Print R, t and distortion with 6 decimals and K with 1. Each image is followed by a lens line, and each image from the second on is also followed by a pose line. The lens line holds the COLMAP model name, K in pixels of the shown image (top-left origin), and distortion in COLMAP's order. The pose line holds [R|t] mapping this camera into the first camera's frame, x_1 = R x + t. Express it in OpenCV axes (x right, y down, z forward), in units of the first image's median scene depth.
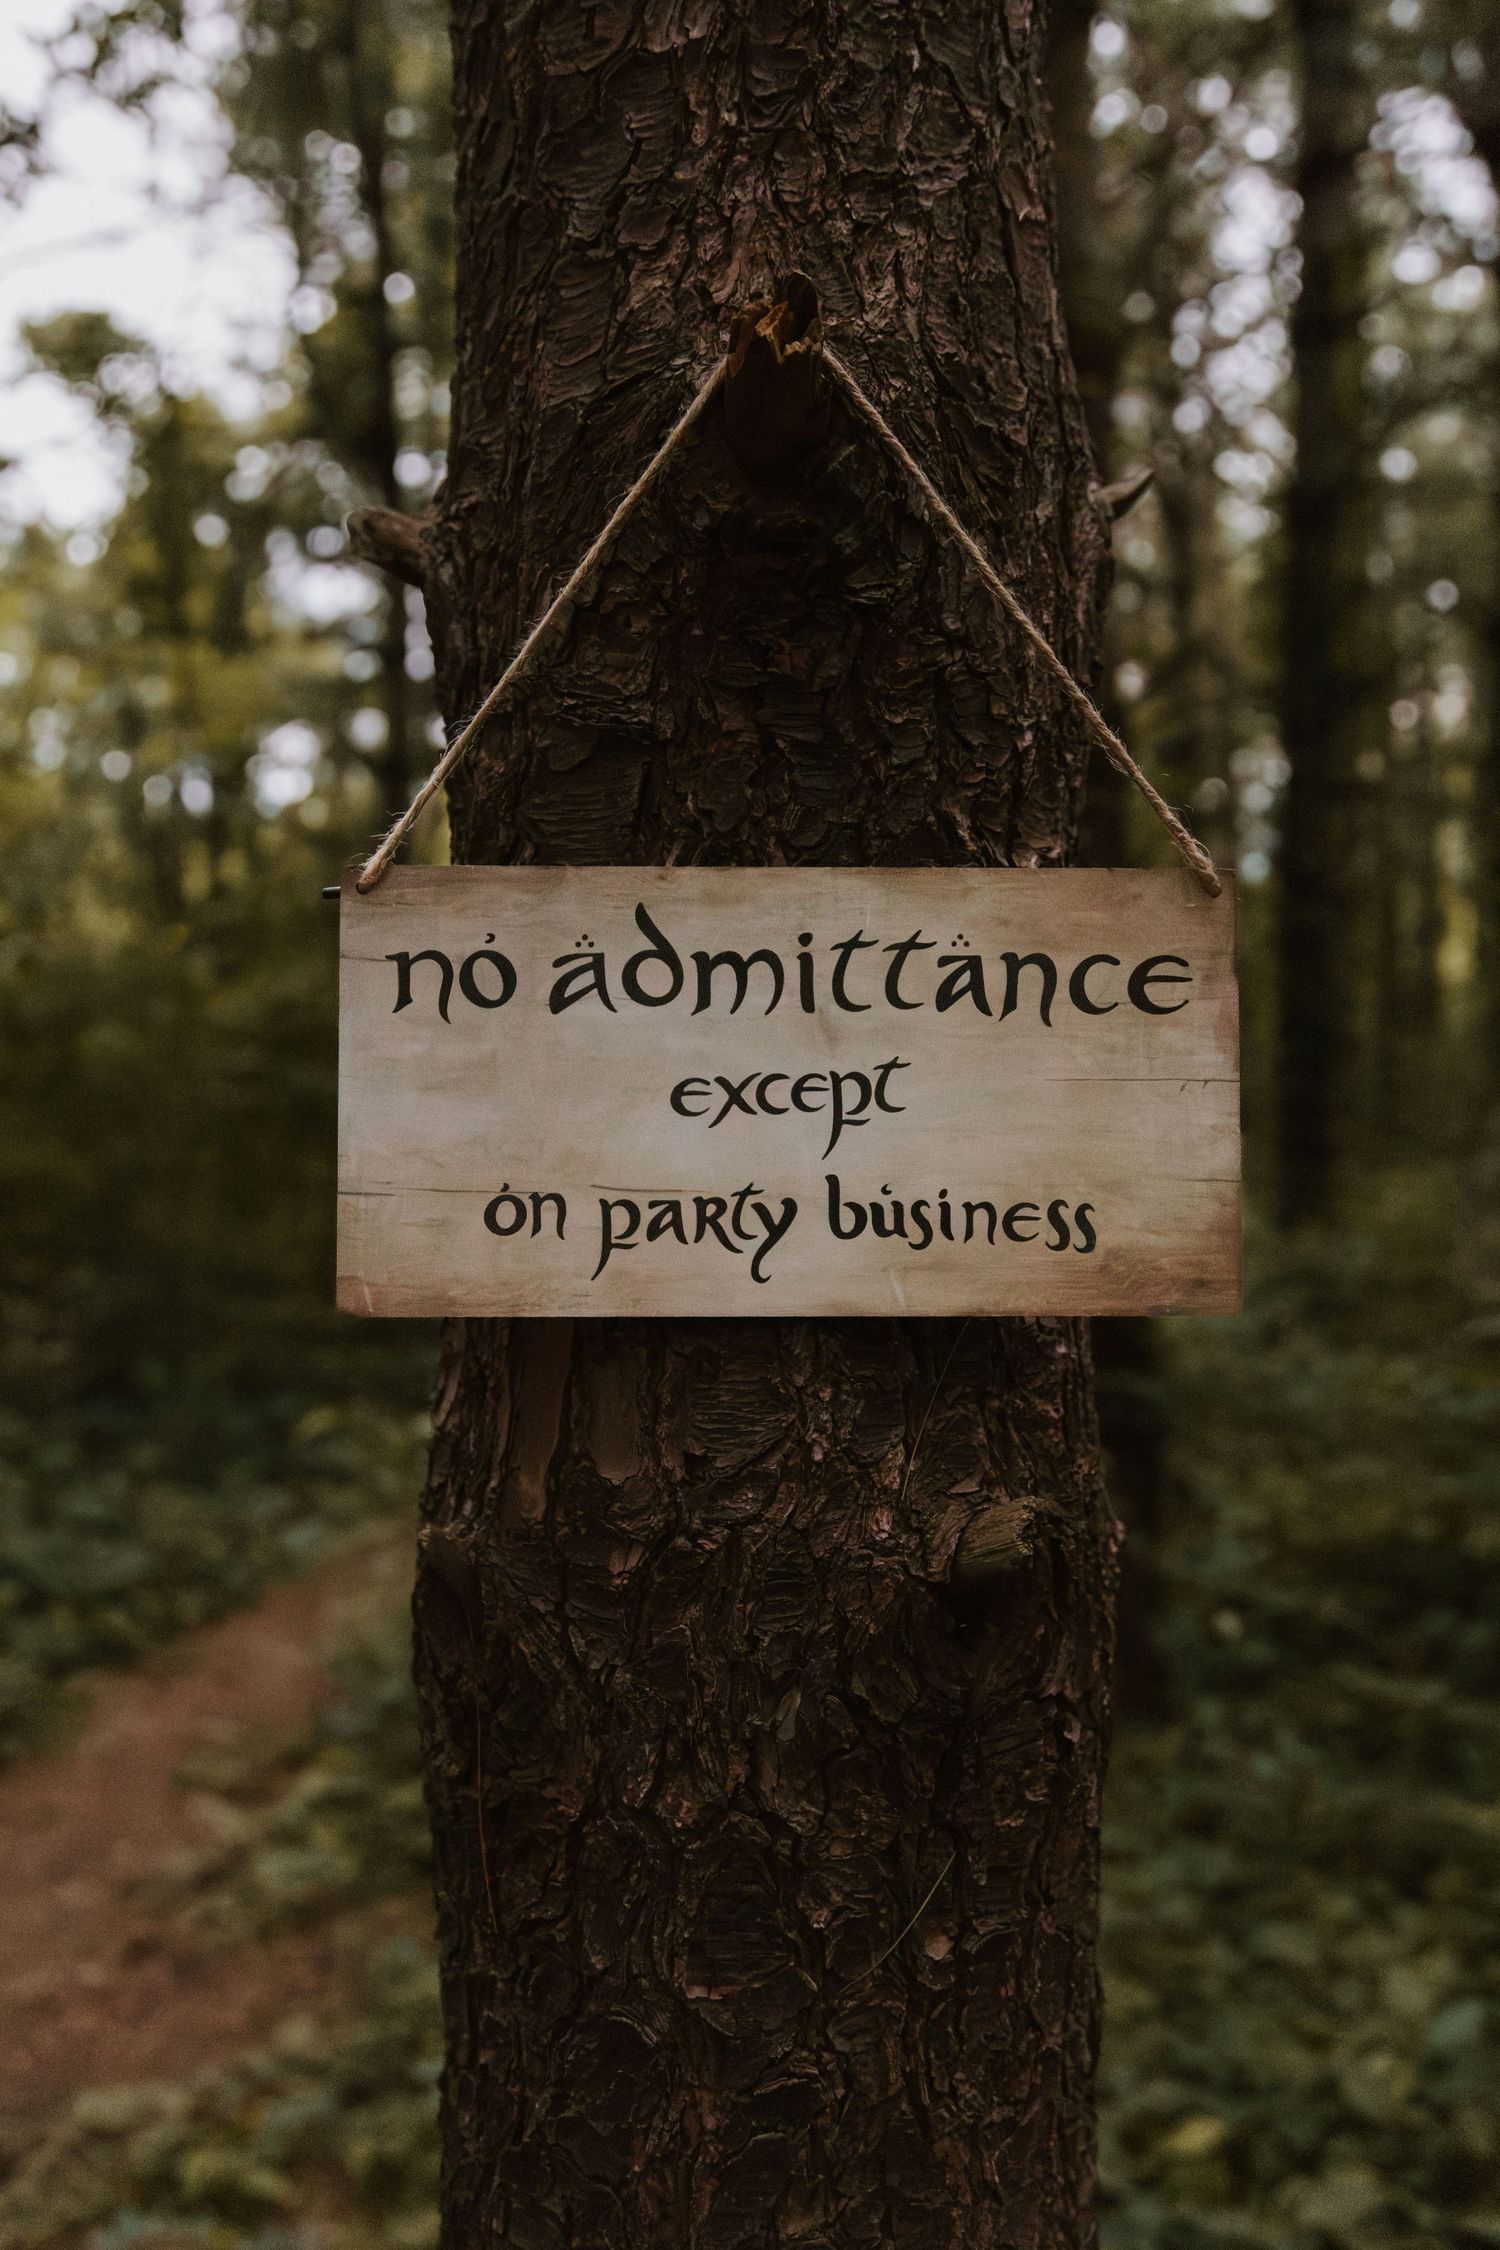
lens RADIAL K [[1869.8, 0, 750.0], [0, 1869.8, 1125.0], [0, 0, 1]] dist [-0.014154, 0.003797]
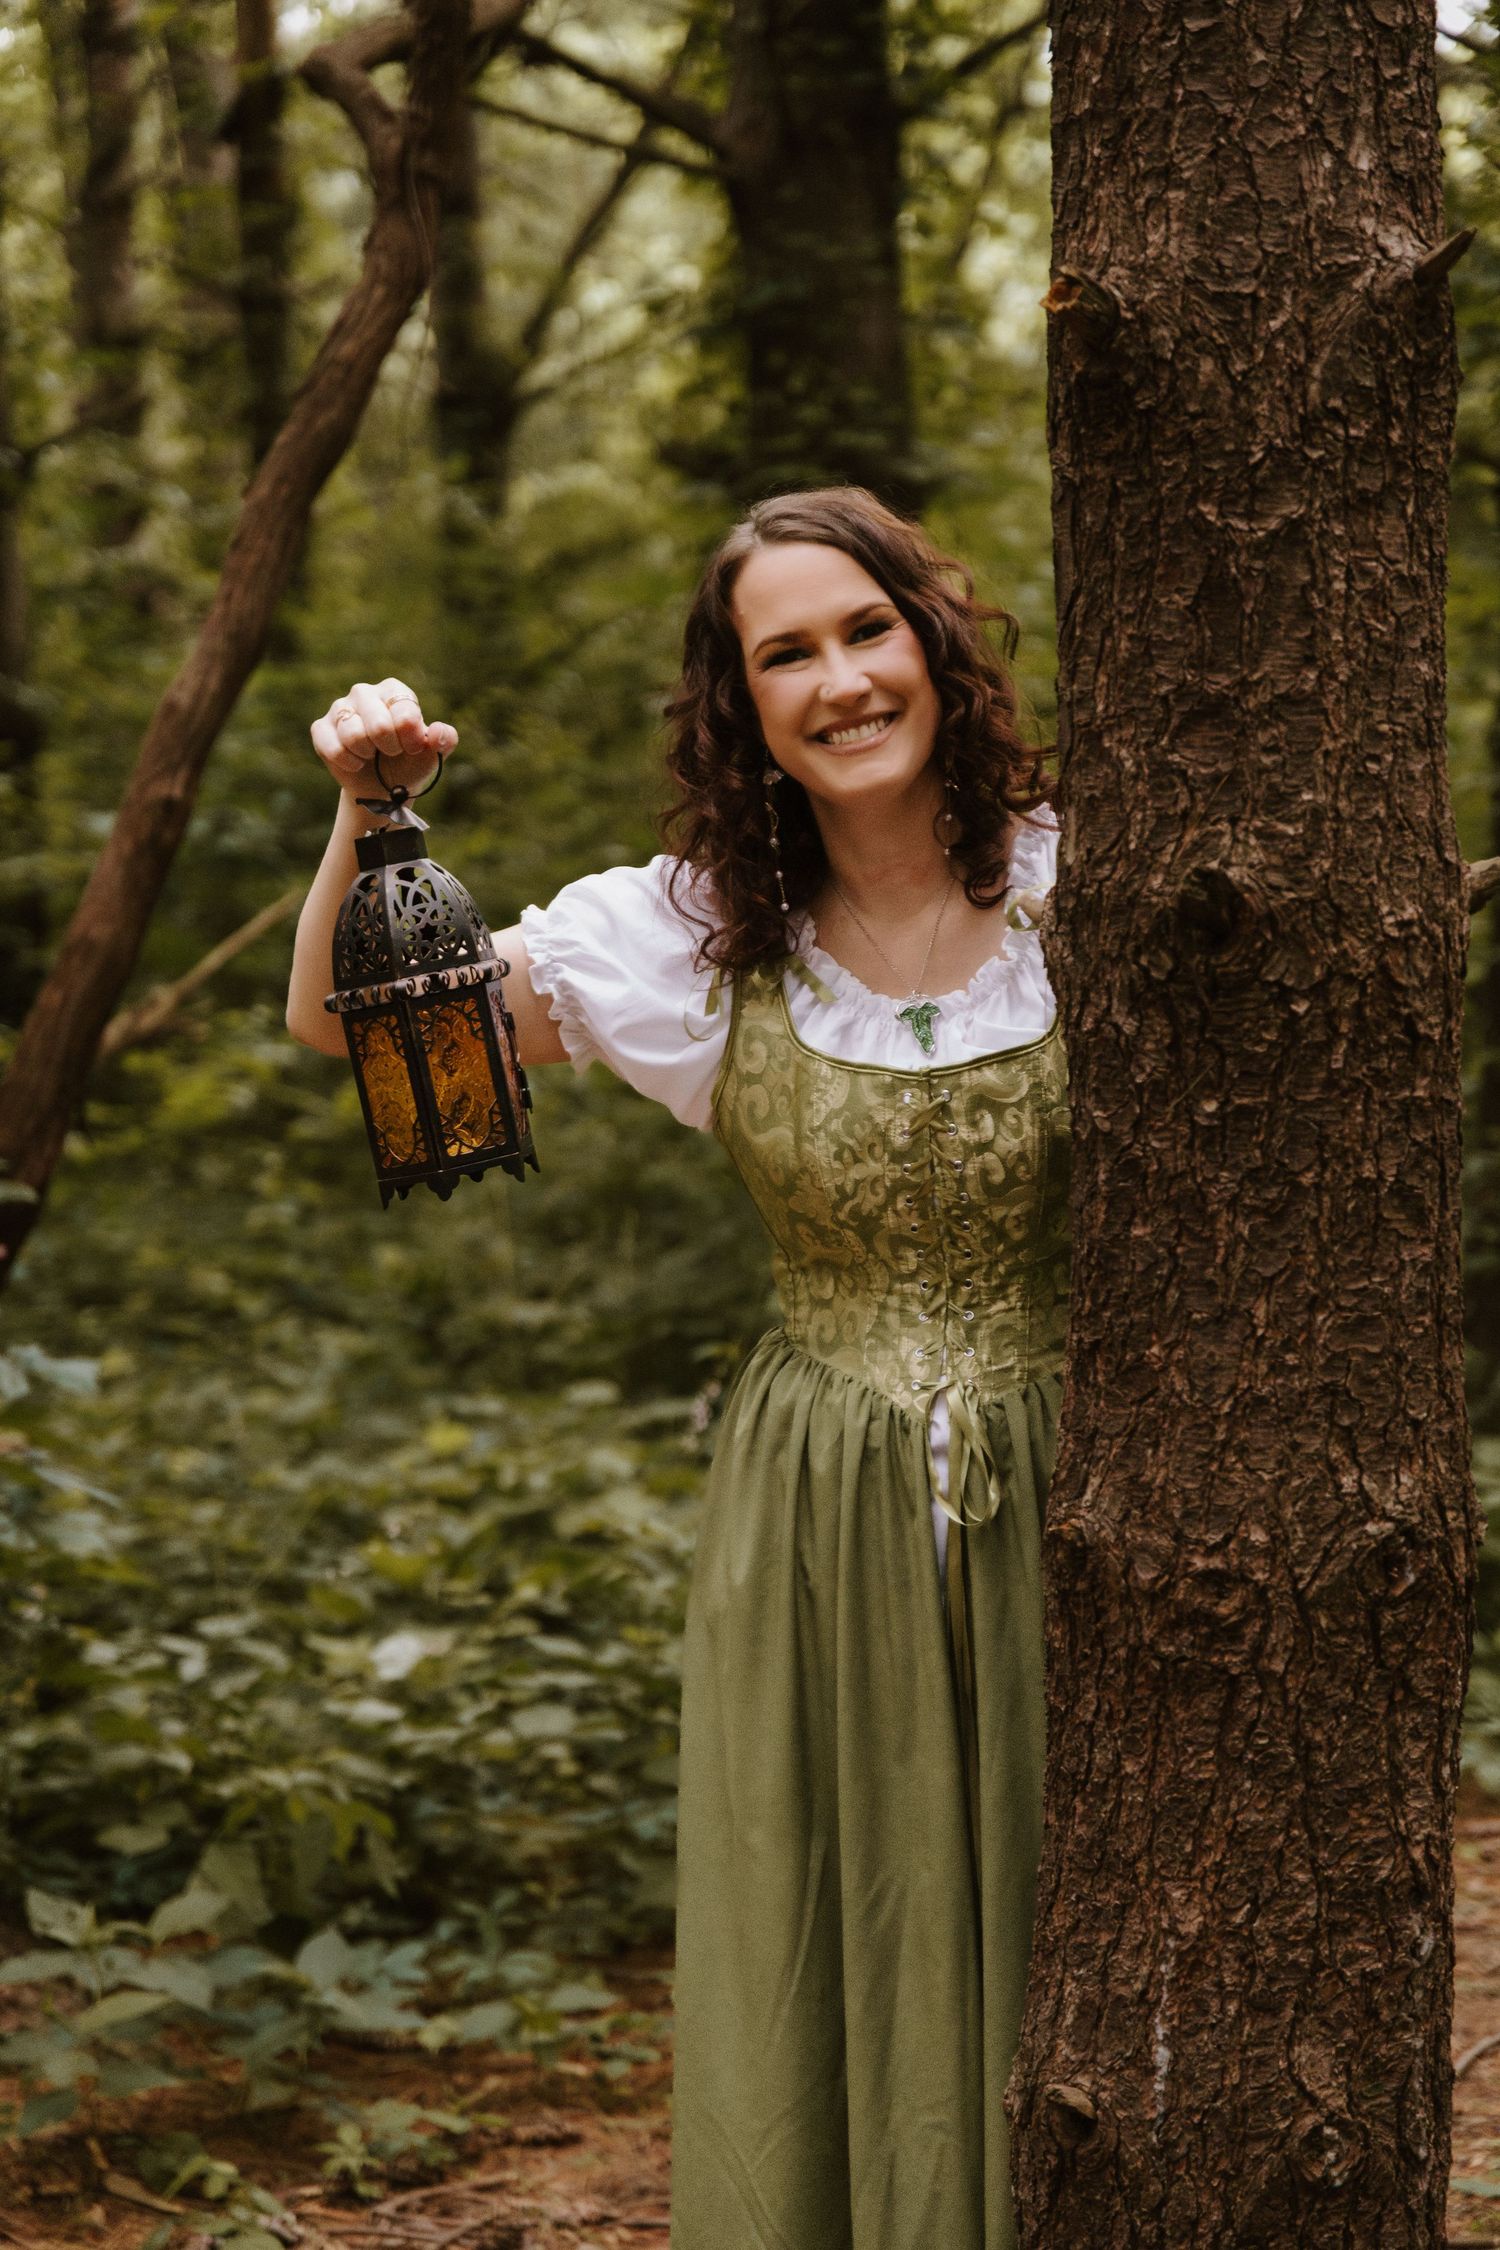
lens RADIAL K [[4544.3, 0, 750.0], [0, 4544.3, 1125.0], [0, 0, 1]] dist [-0.019956, 0.089266]
pose [[0.638085, 0.022073, -0.769649, 3.394081], [0.052181, 0.996051, 0.071827, 0.100111], [0.768196, -0.085993, 0.634414, -2.329494]]
